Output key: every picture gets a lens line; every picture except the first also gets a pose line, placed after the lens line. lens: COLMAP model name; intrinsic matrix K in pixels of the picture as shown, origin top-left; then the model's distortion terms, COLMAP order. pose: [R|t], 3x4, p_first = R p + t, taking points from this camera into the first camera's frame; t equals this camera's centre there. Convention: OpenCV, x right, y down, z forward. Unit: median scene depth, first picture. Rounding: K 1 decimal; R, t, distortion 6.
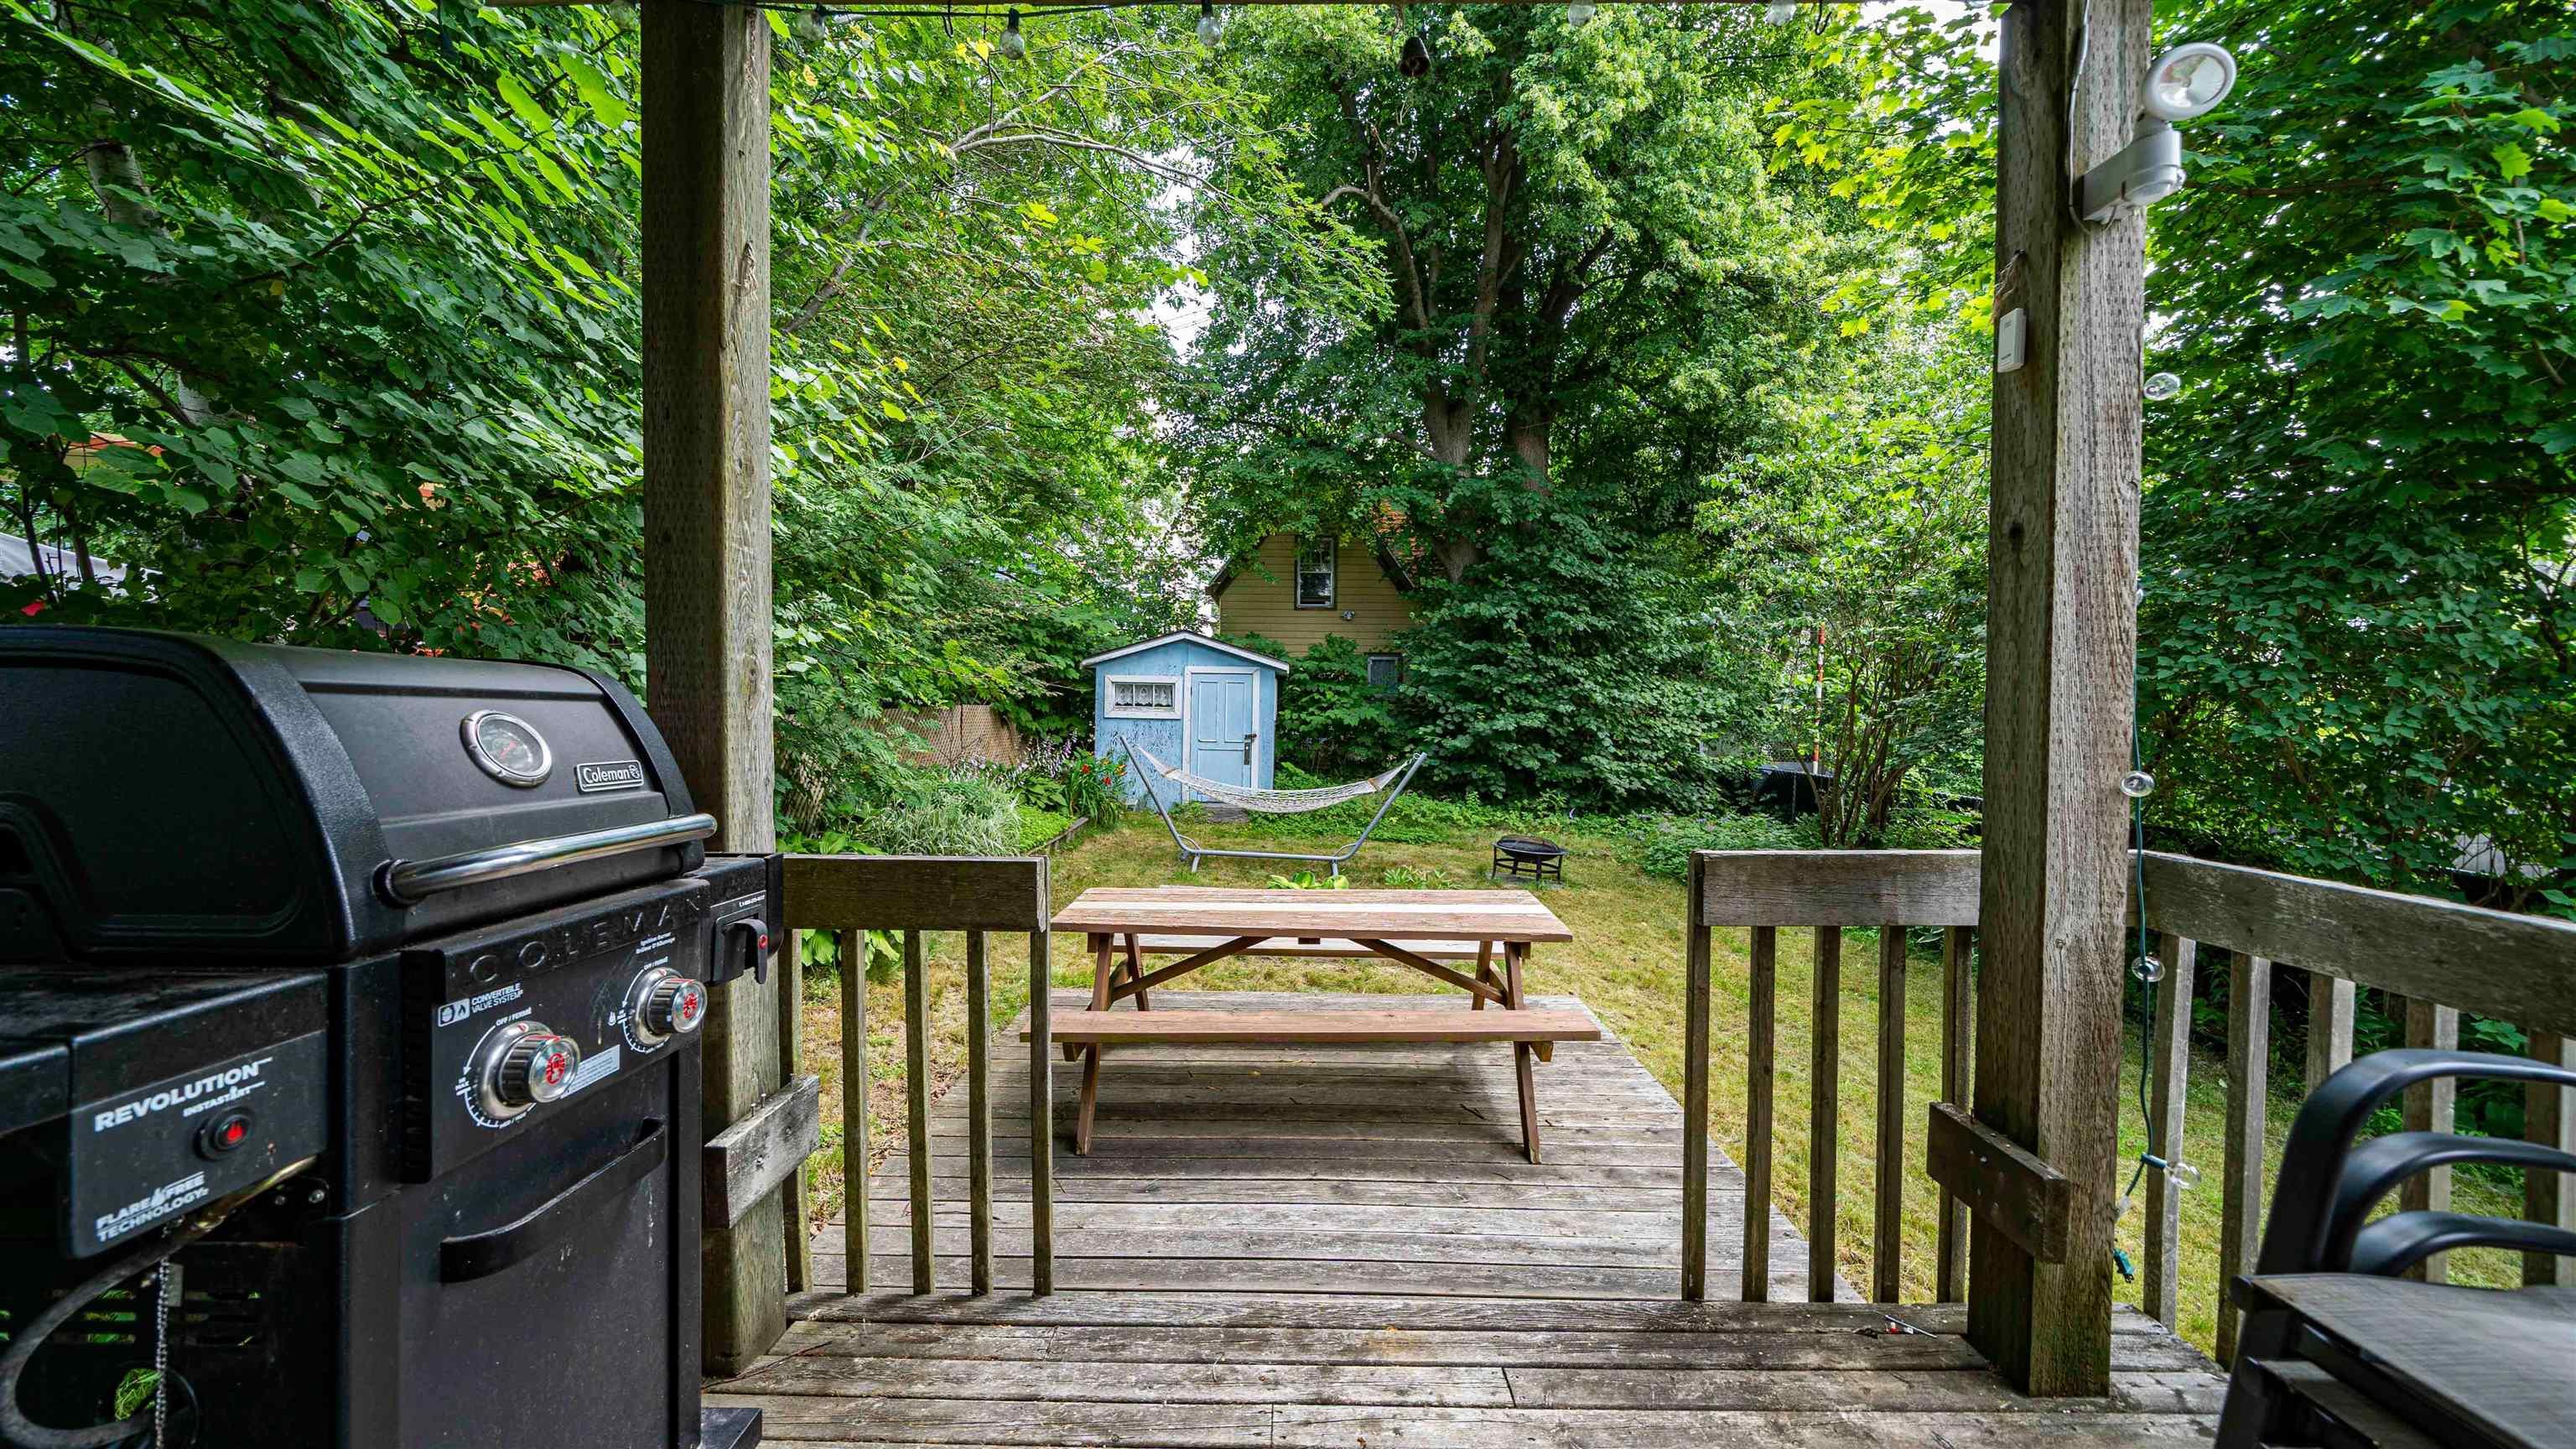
lens RADIAL K [[886.8, 0, 1290.2], [0, 886.8, 722.6], [0, 0, 1]] dist [-0.001349, -0.000134]
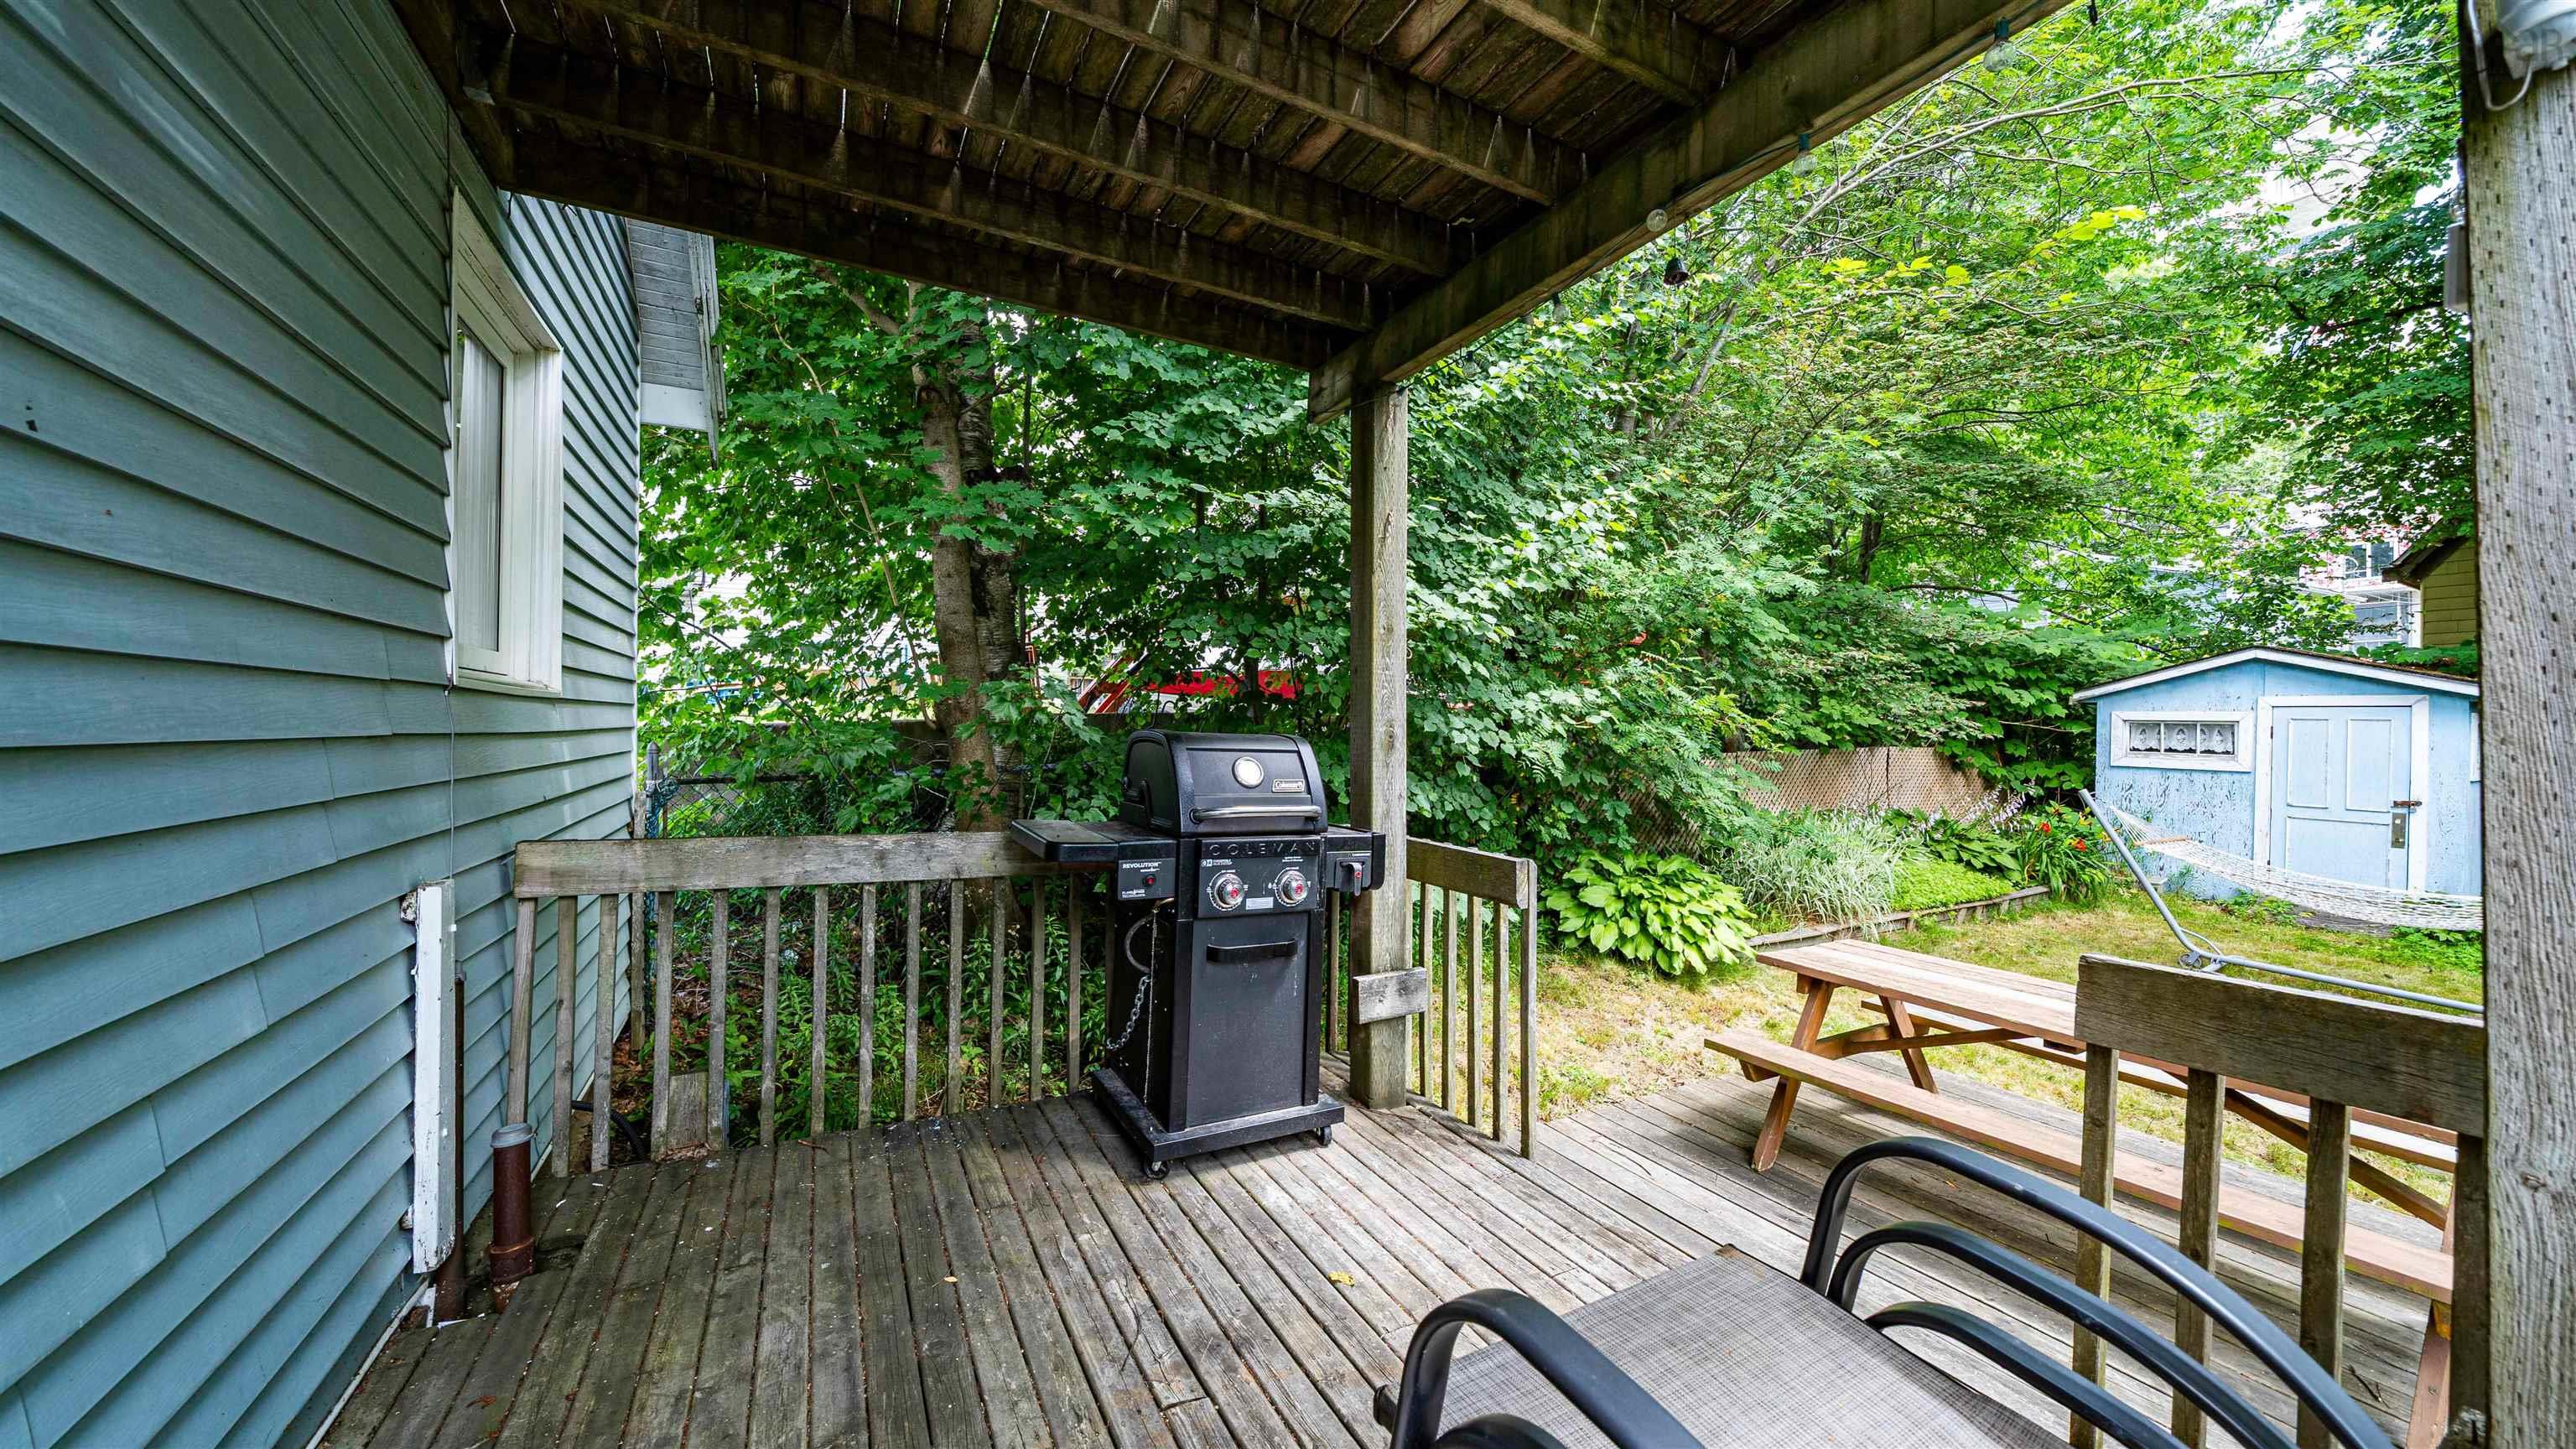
lens RADIAL K [[879.3, 0, 1270.7], [0, 879.3, 722.7], [0, 0, 1]] dist [-0.010735, 0.000058]
pose [[0.471347, -0.005744, -0.881929, 0.117403], [-0.028988, 0.999338, -0.022002, -0.005015], [0.881471, 0.035936, 0.470869, -0.012535]]
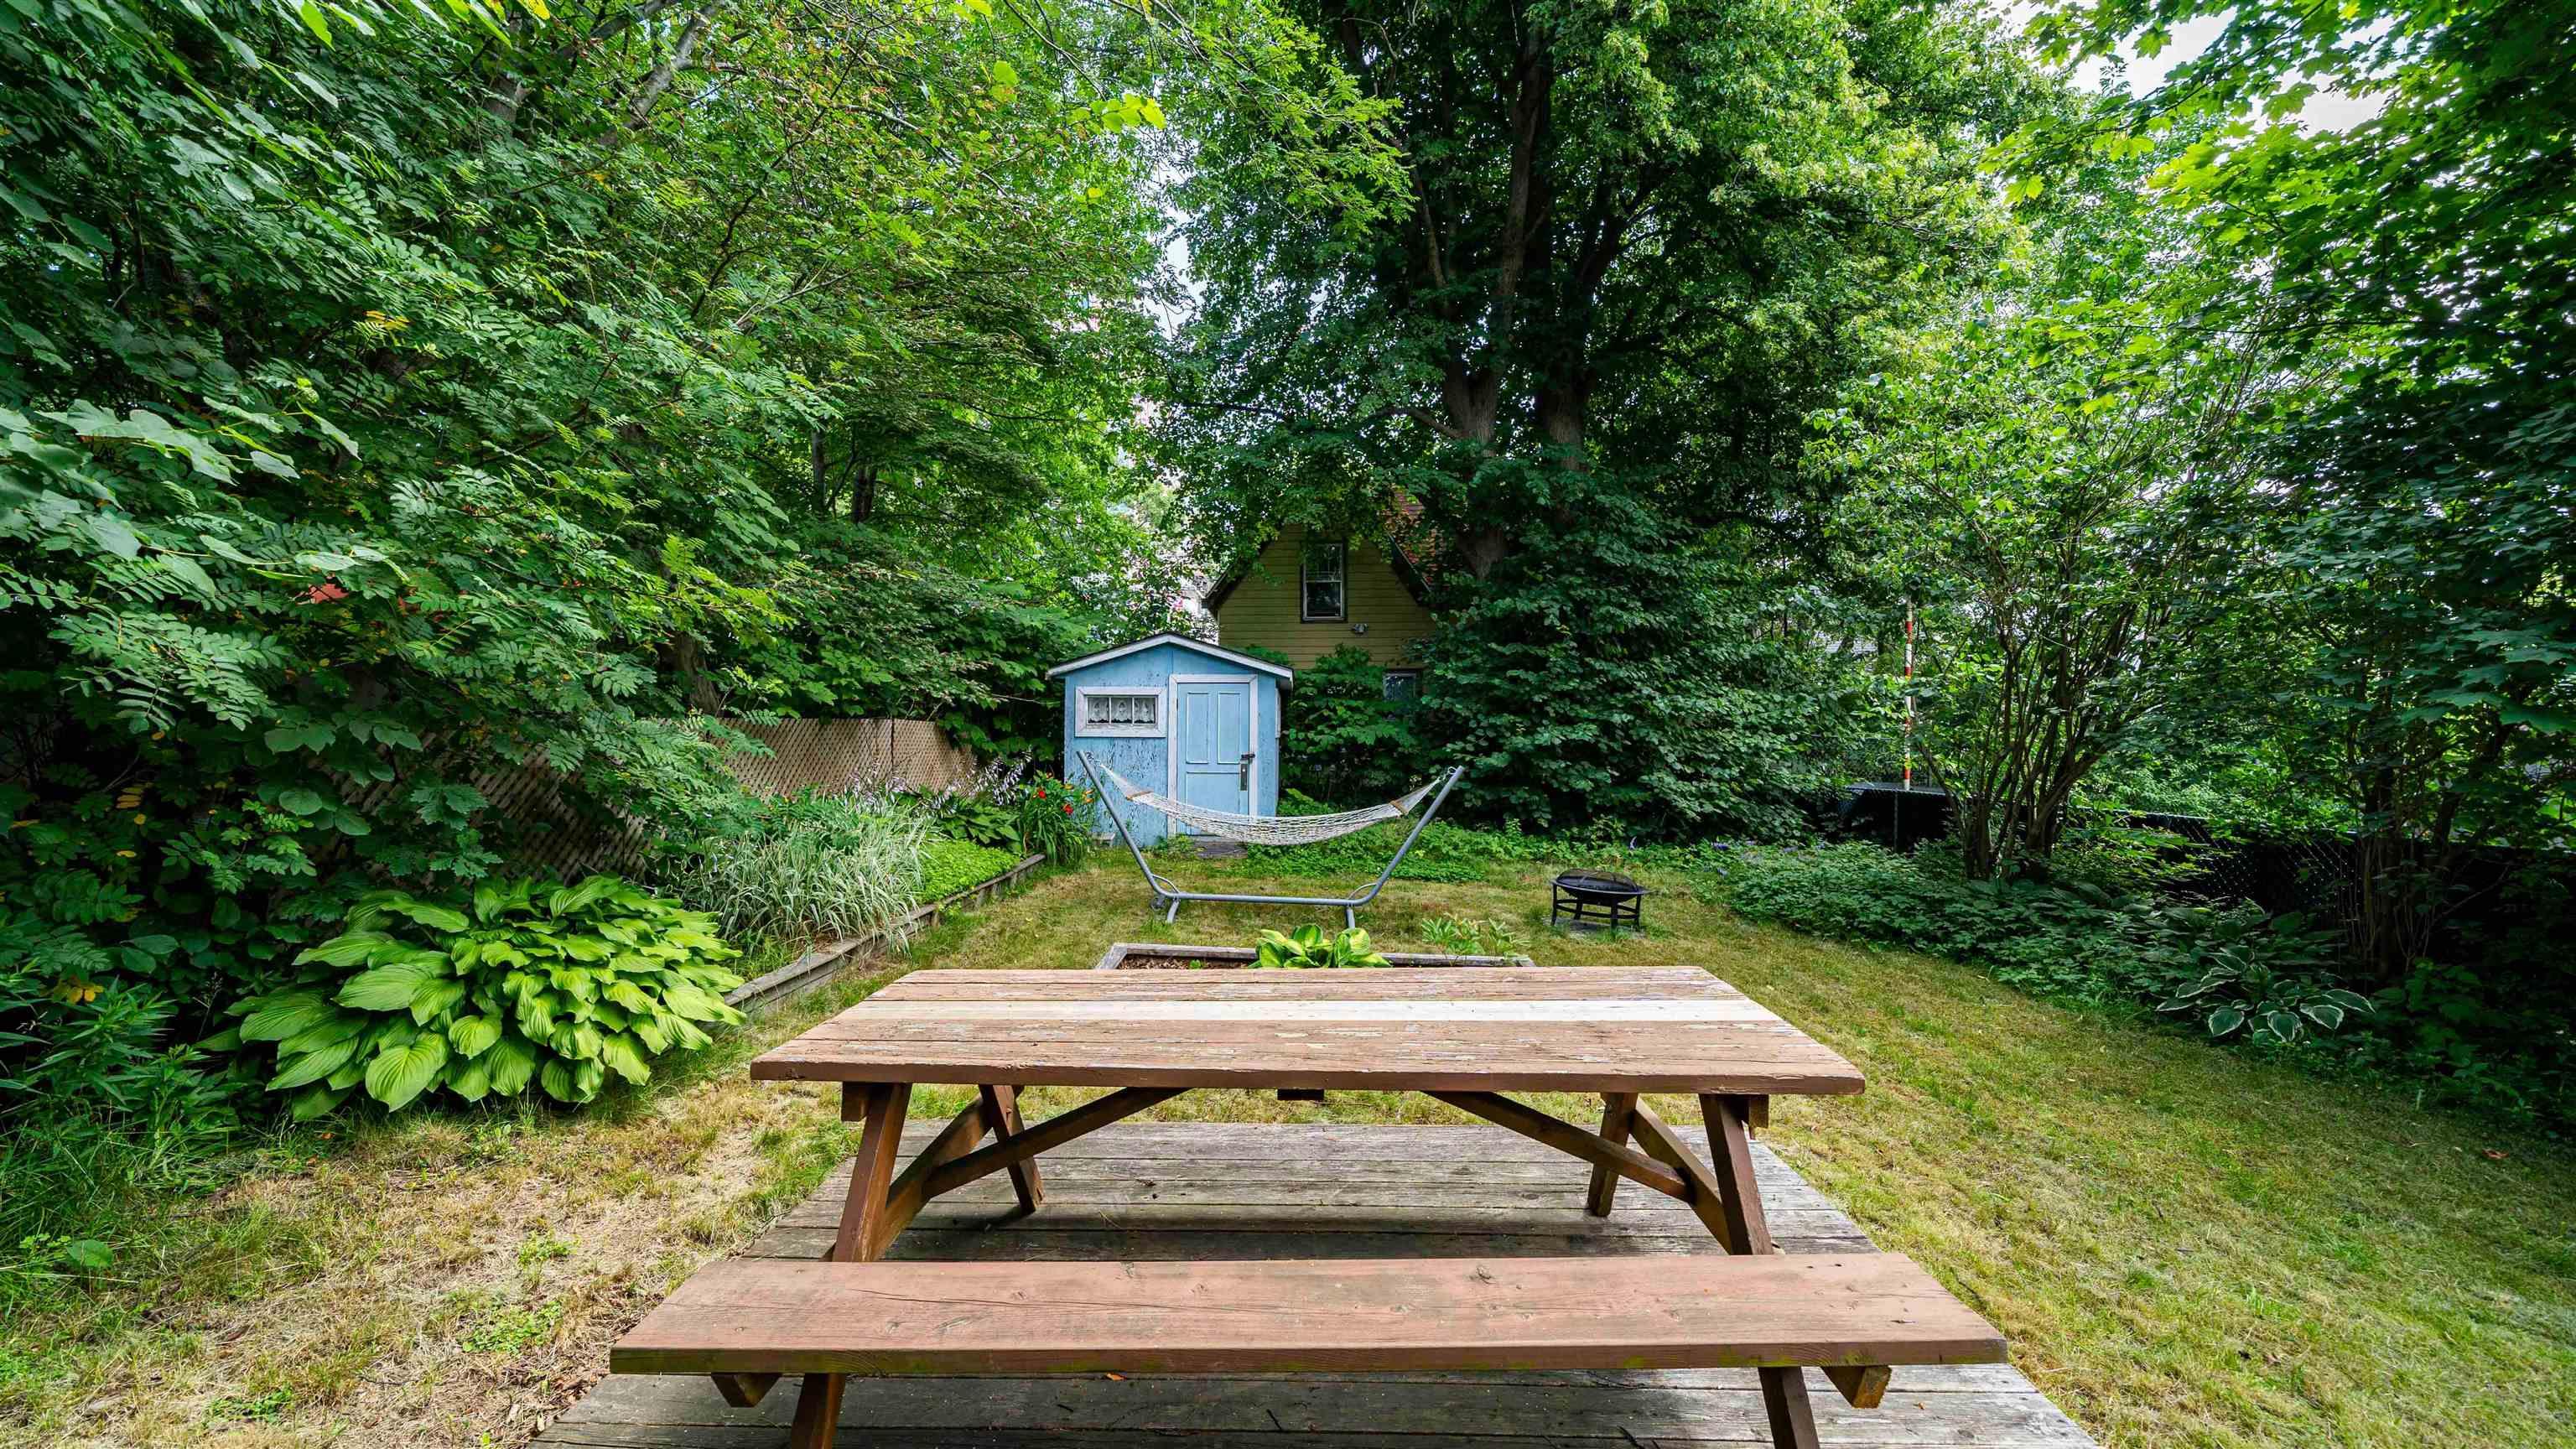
lens RADIAL K [[886.8, 0, 1290.2], [0, 886.8, 722.6], [0, 0, 1]] dist [-0.001349, -0.000134]
pose [[0.999809, -0.014335, -0.013263, 0.007364], [0.013752, 0.998980, -0.043010, 0.020265], [0.013866, 0.042819, 0.998987, 0.154996]]
